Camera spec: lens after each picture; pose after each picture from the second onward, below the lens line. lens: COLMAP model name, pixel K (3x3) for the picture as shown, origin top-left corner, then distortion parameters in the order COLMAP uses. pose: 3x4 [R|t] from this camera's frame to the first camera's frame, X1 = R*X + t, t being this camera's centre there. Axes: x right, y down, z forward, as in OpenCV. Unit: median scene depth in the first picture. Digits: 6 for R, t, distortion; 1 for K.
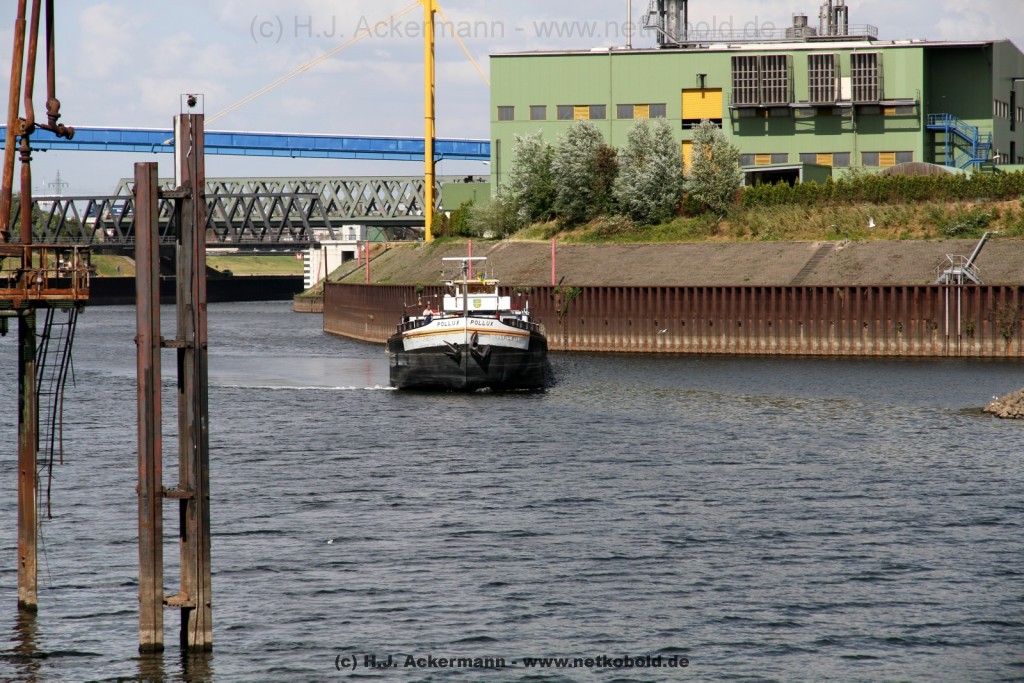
lens RADIAL K [[3912.2, 0, 517.2], [0, 3912.2, 330.8], [0, 0, 1]] dist [0.555614, 0.000000]
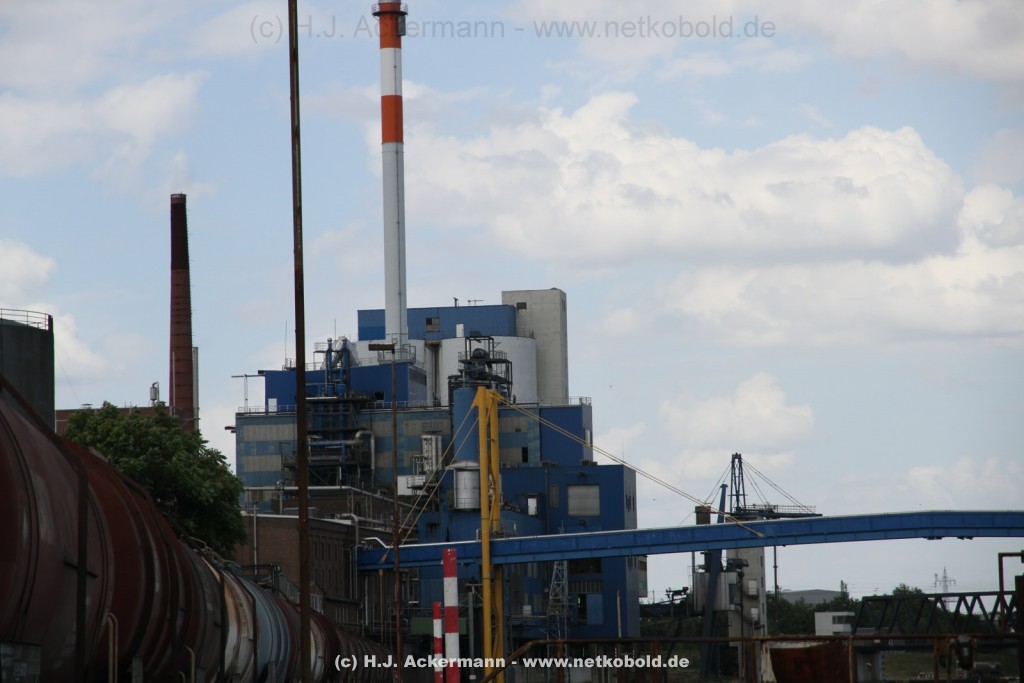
lens RADIAL K [[3912.2, 0, 512.6], [0, 3912.2, 336.8], [0, 0, 1]] dist [0.555614, 0.000000]
pose [[0.975655, -0.036548, -0.216244, -0.028863], [0.014861, 0.994768, -0.101077, -0.002073], [0.218807, 0.095403, 0.971093, 0.110836]]
